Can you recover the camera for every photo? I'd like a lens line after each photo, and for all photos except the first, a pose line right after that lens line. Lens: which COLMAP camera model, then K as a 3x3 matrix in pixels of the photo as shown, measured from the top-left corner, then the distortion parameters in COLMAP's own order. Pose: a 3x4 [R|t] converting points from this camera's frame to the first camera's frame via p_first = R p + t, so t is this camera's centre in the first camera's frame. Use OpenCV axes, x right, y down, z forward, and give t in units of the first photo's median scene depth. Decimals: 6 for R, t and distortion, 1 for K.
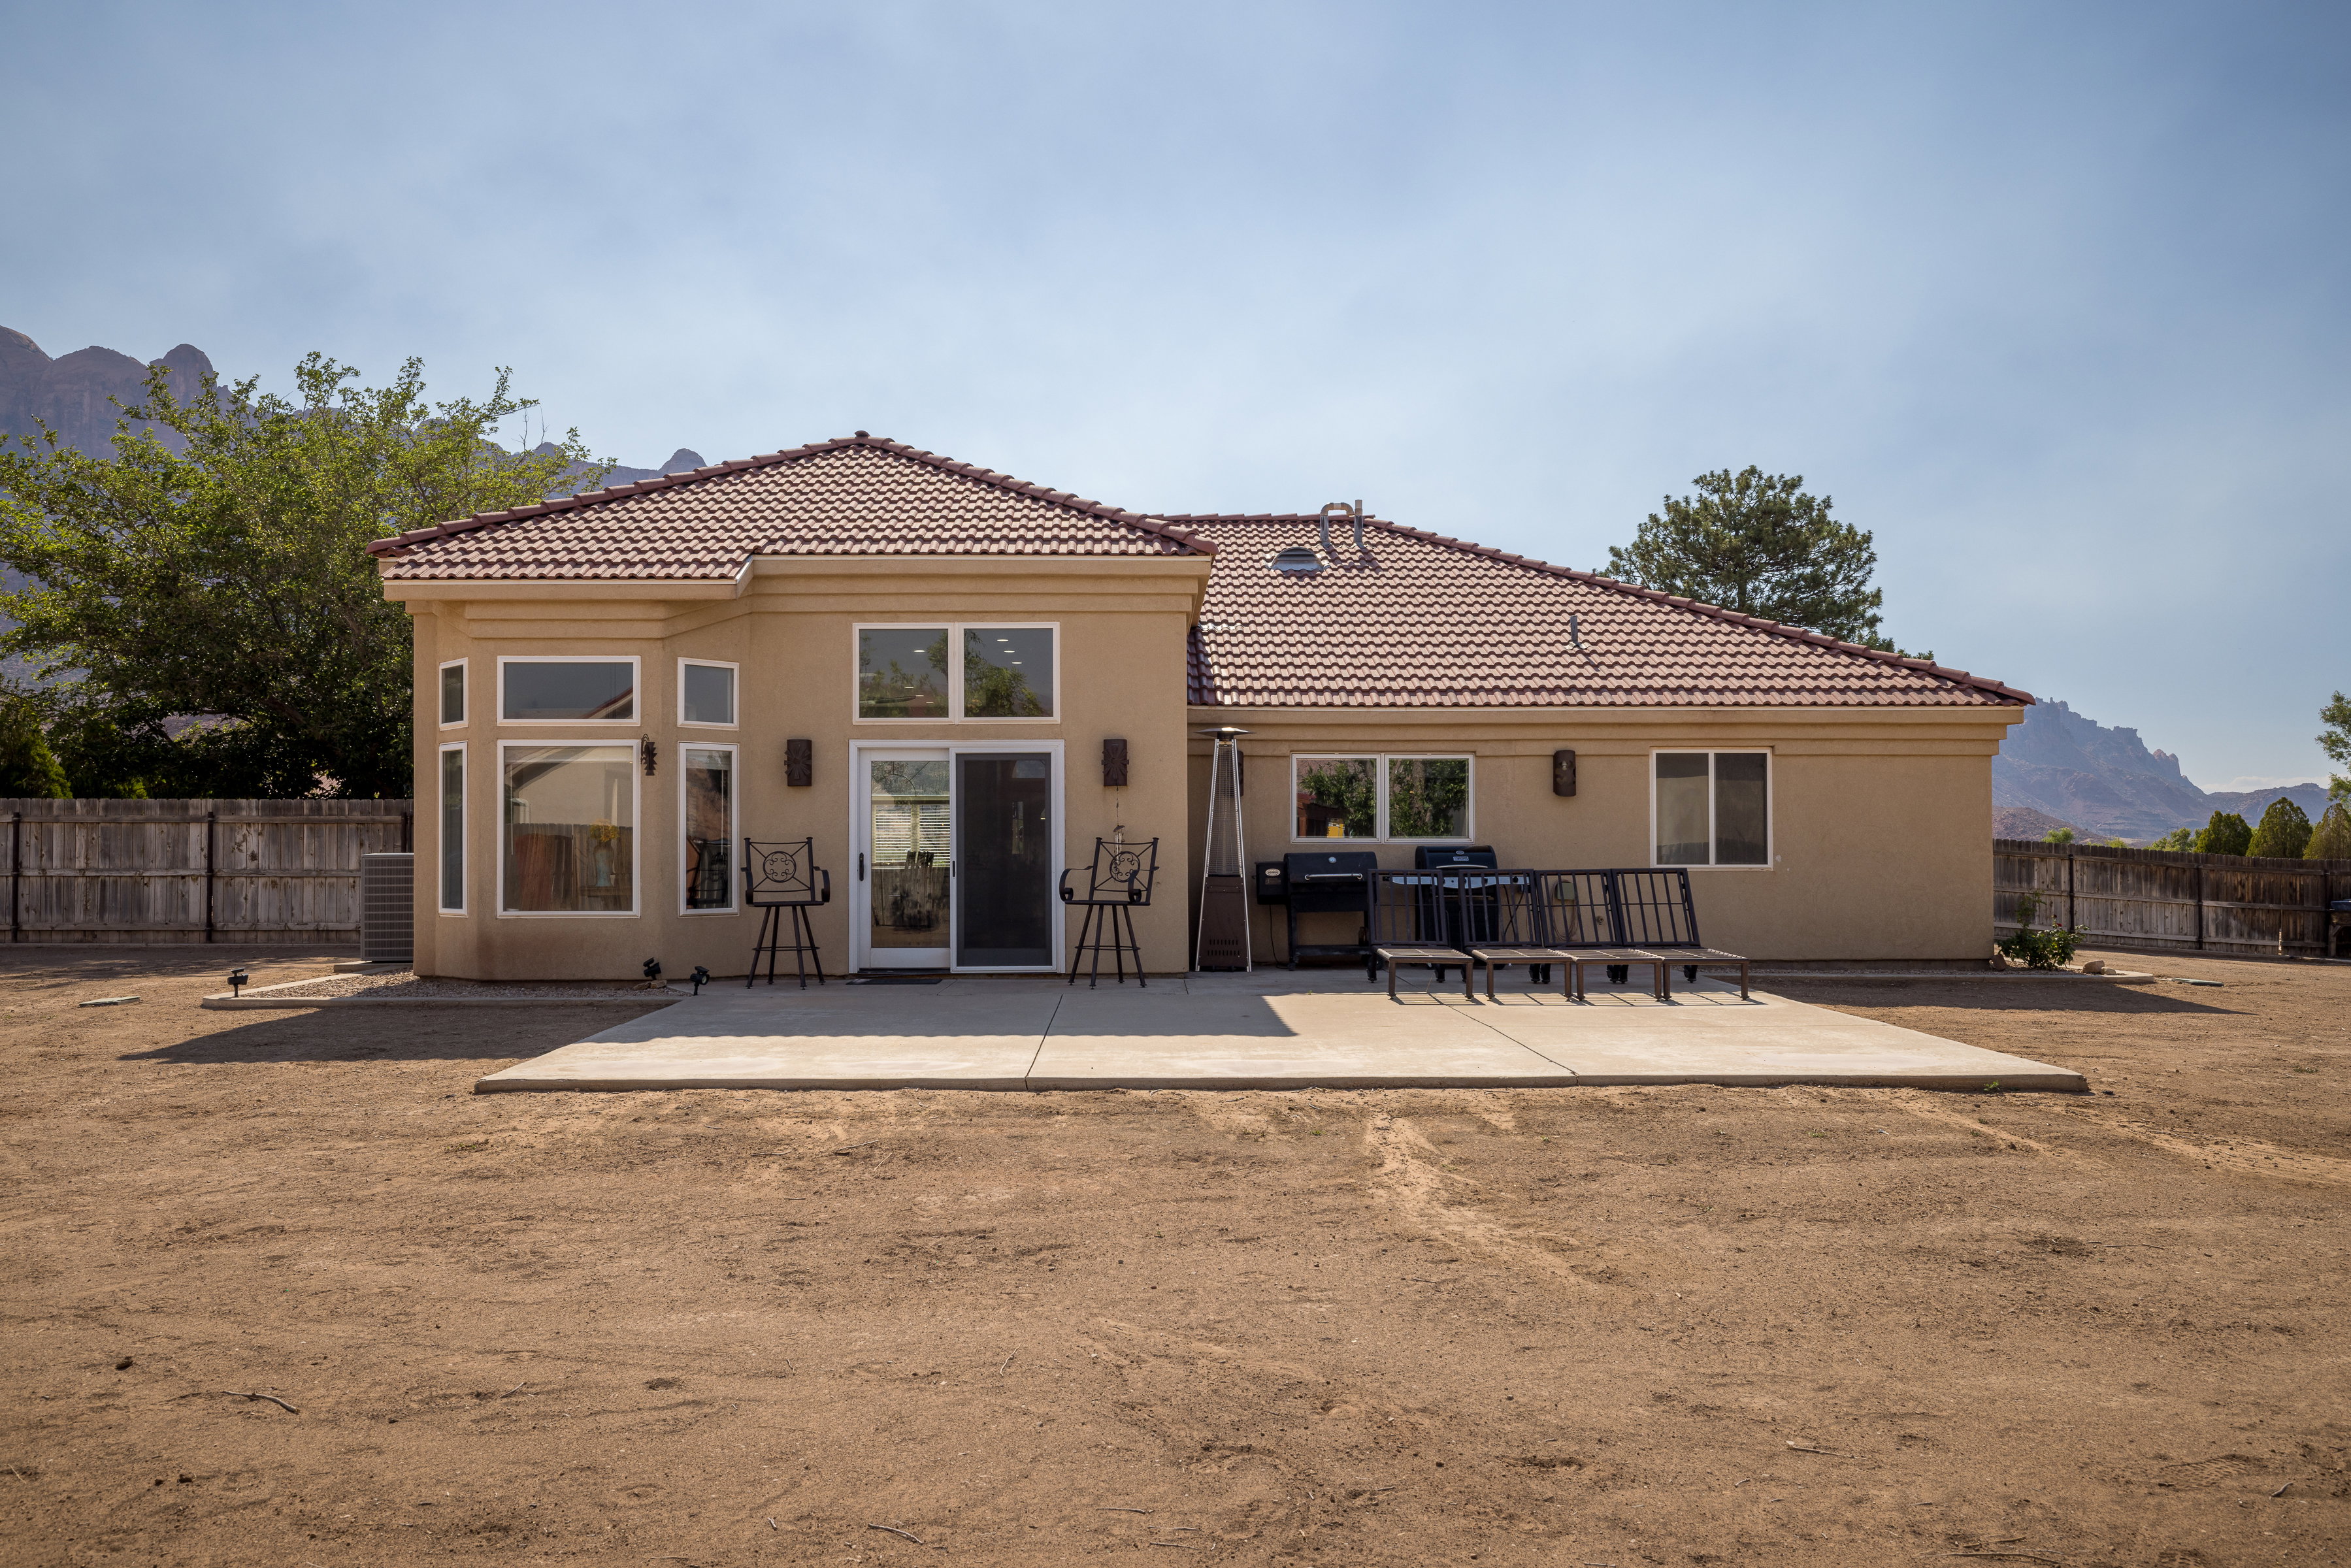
lens RADIAL K [[1735.4, 0, 1179.2], [0, 1735.4, 789.4], [0, 0, 1]] dist [-0.009034, 0.001928]
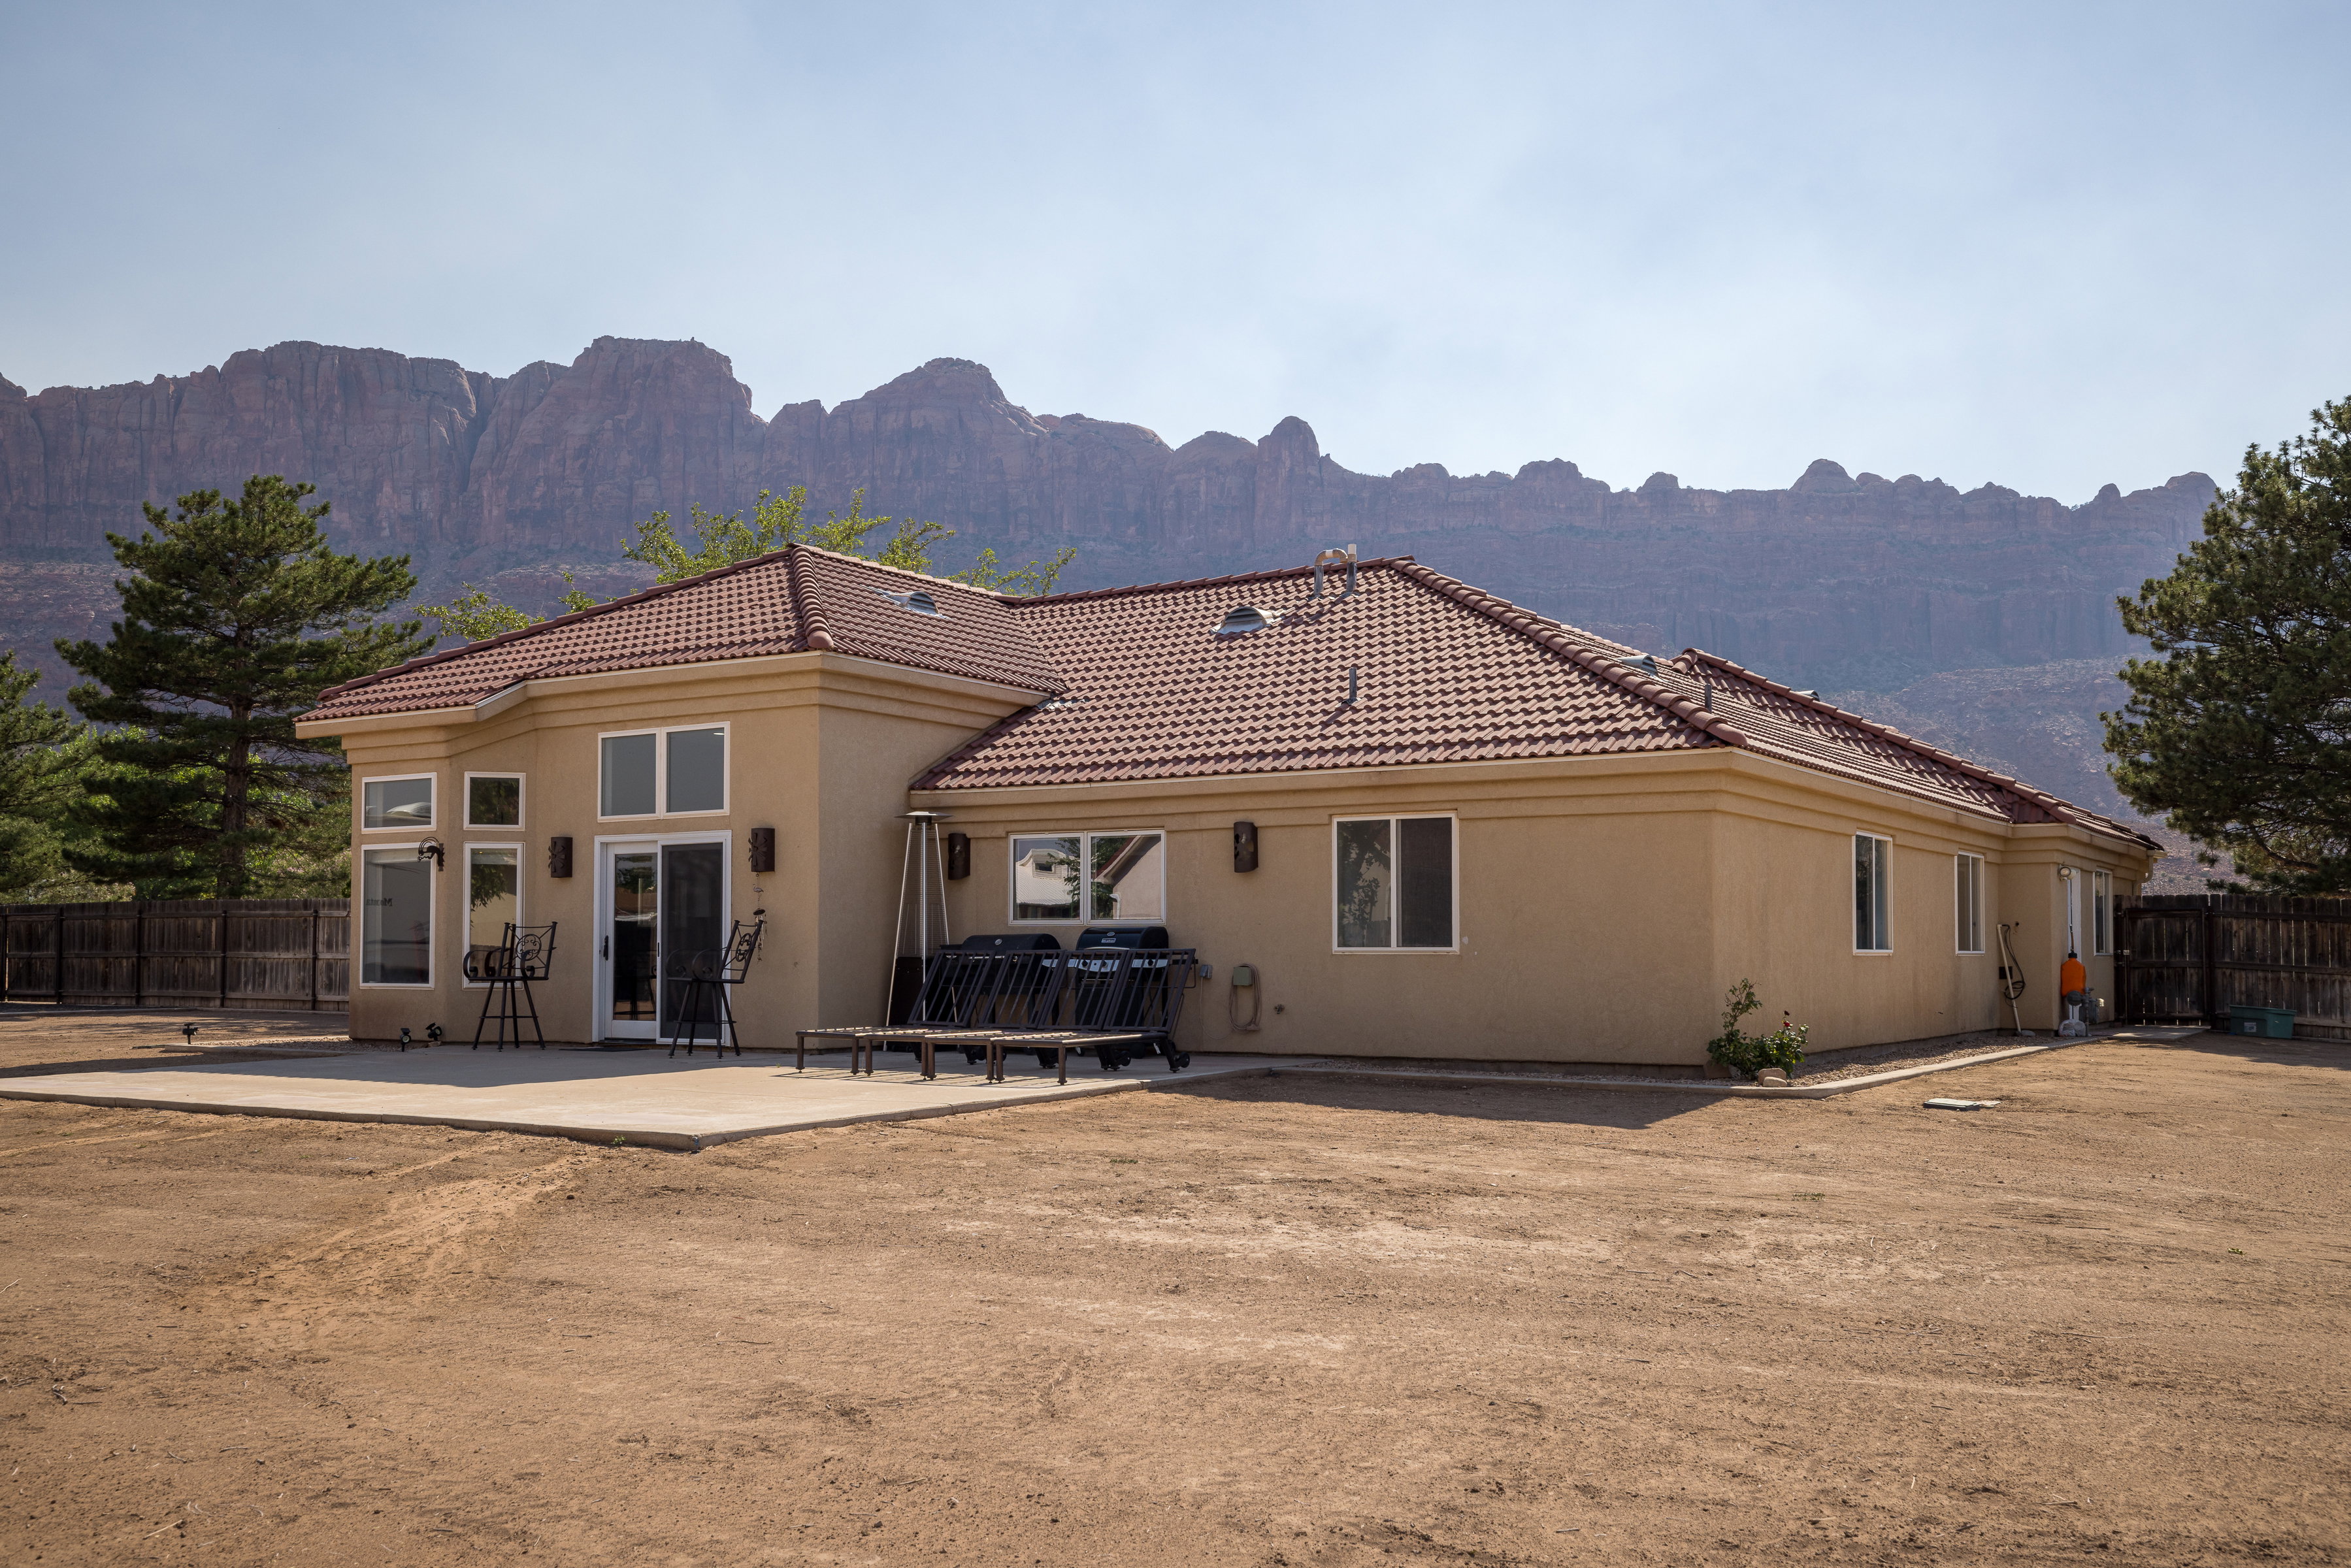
lens RADIAL K [[2119.3, 0, 1180.0], [0, 2119.3, 793.7], [0, 0, 1]] dist [0.014935, -0.006313]
pose [[0.832892, -0.040318, -0.551965, 0.811521], [0.019156, 0.998845, -0.044055, 0.011207], [0.553103, 0.026120, 0.832703, 0.049815]]
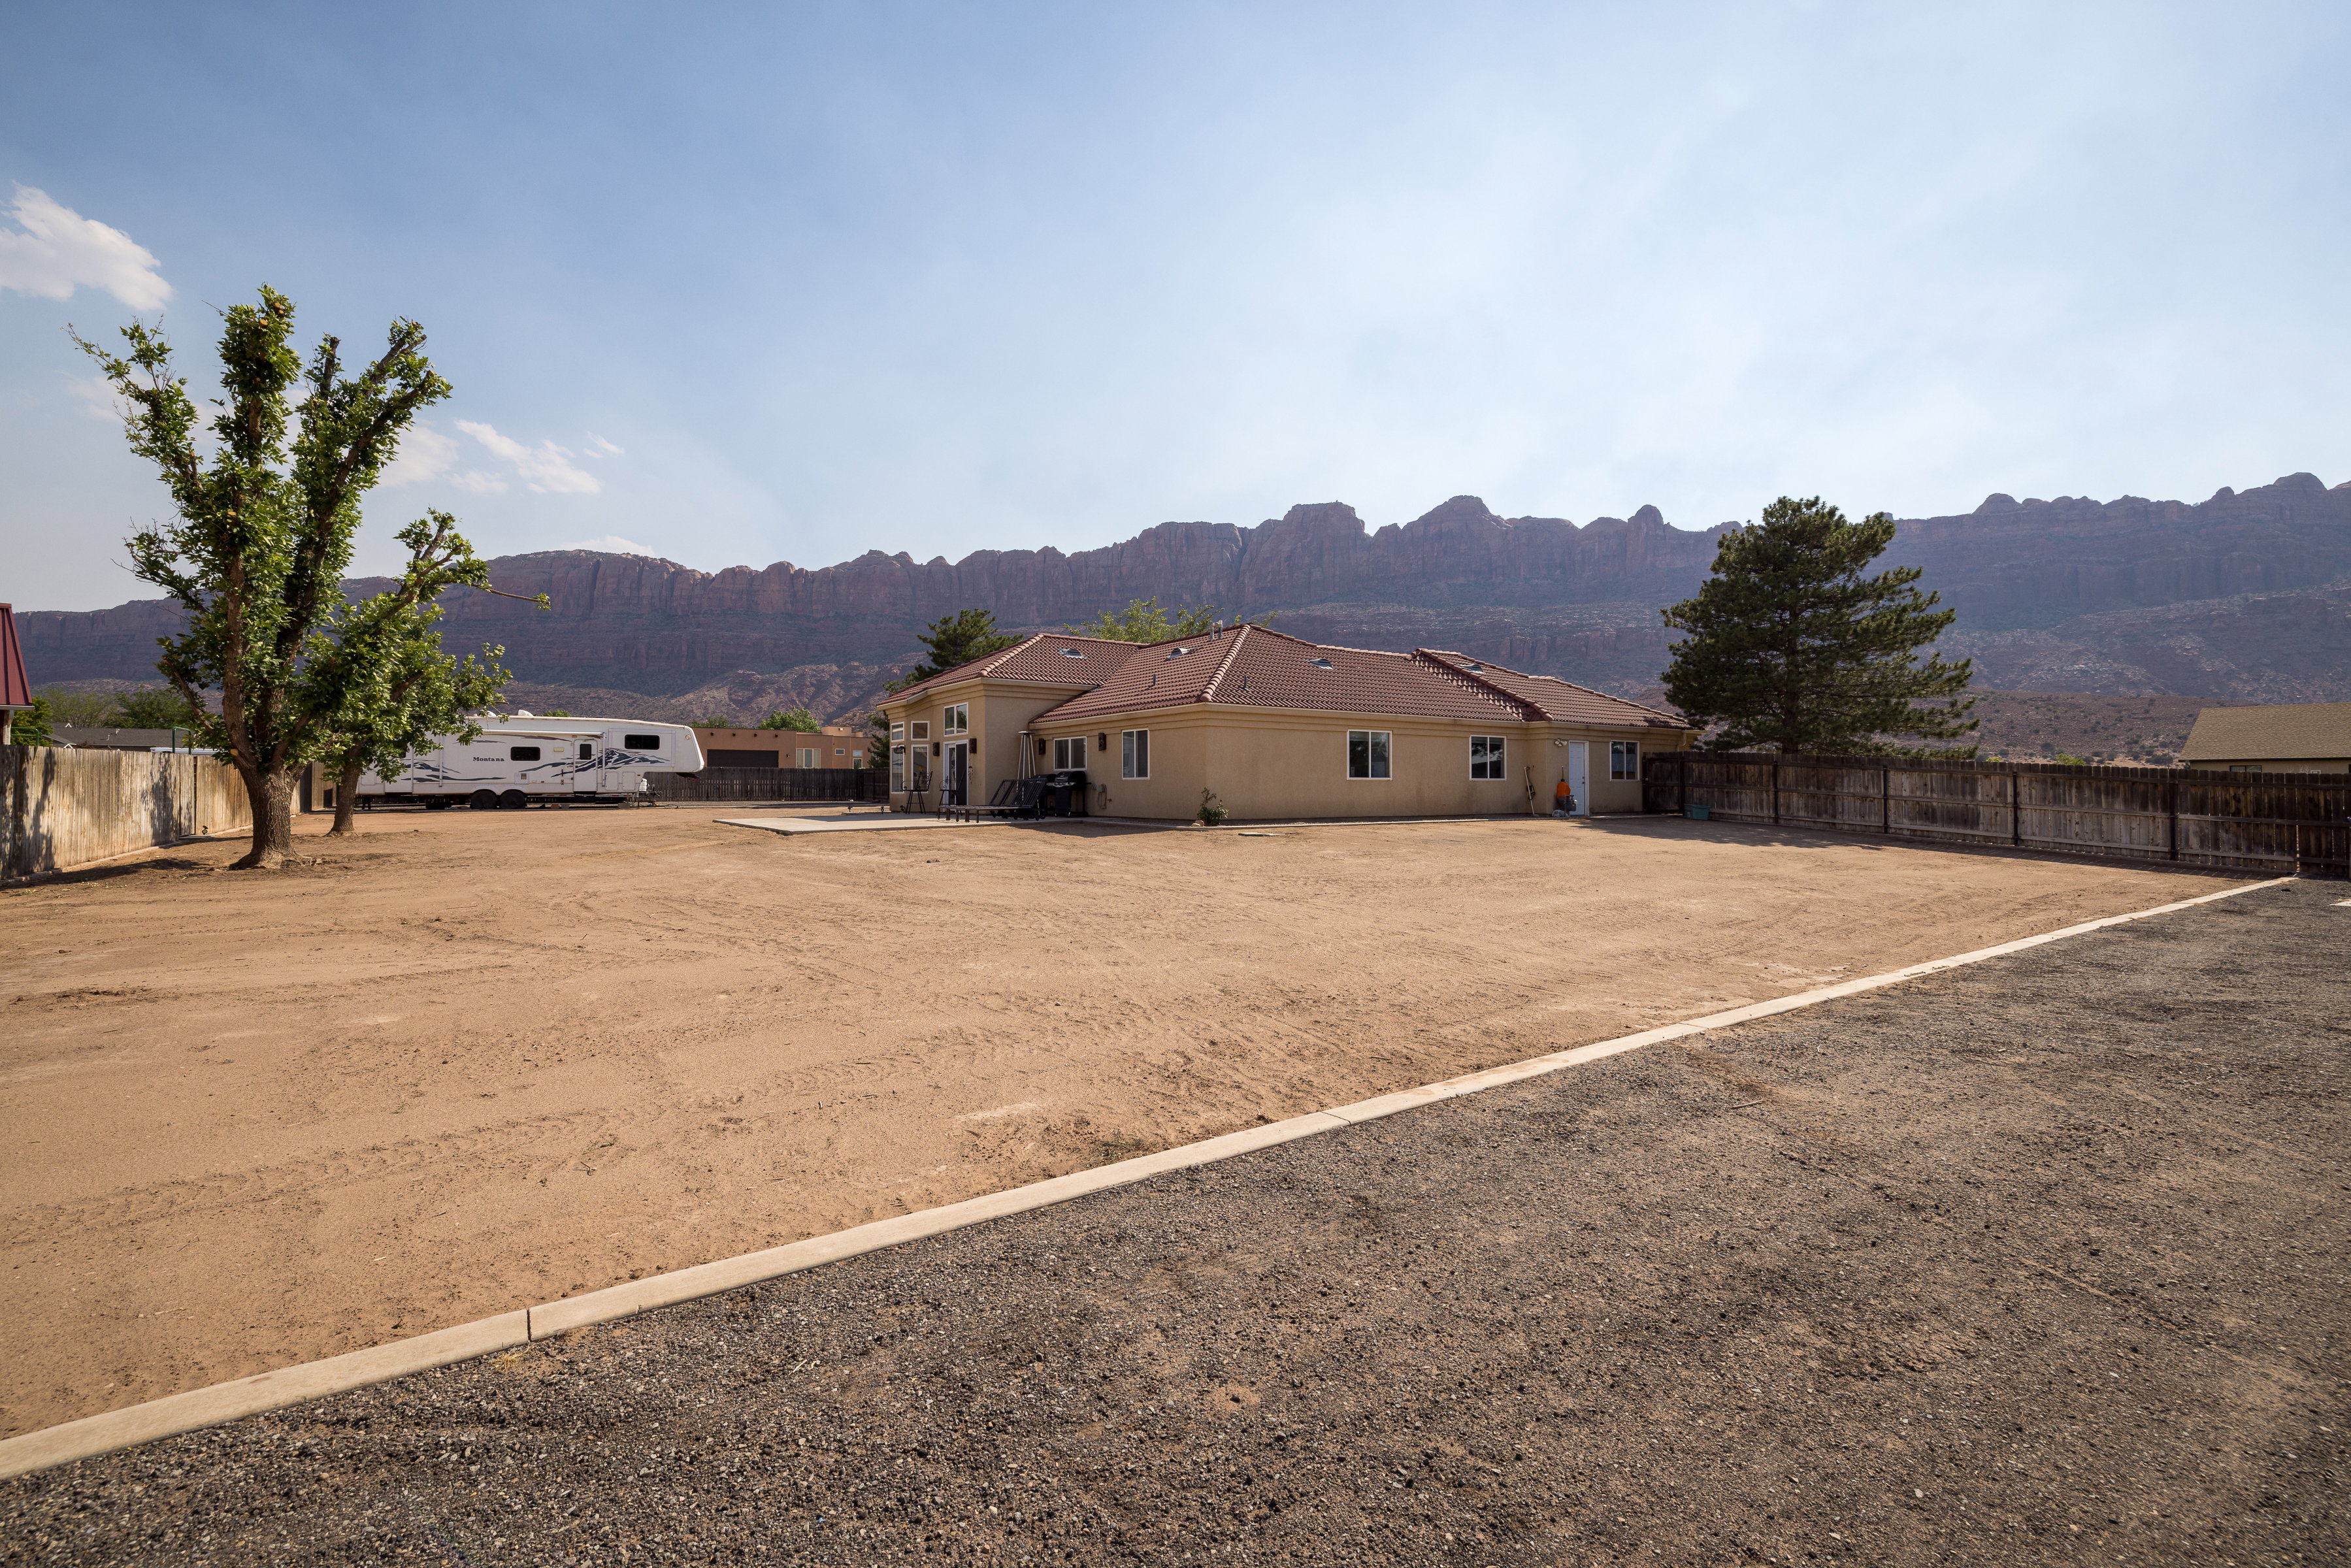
lens RADIAL K [[991.6, 0, 1178.6], [0, 991.6, 762.4], [0, 0, 1]] dist [0.009407, 0.000073]
pose [[0.548889, -0.019998, -0.835656, 1.499601], [0.032598, 0.999465, -0.002507, 0.027883], [0.835259, -0.025865, 0.549248, 0.294594]]
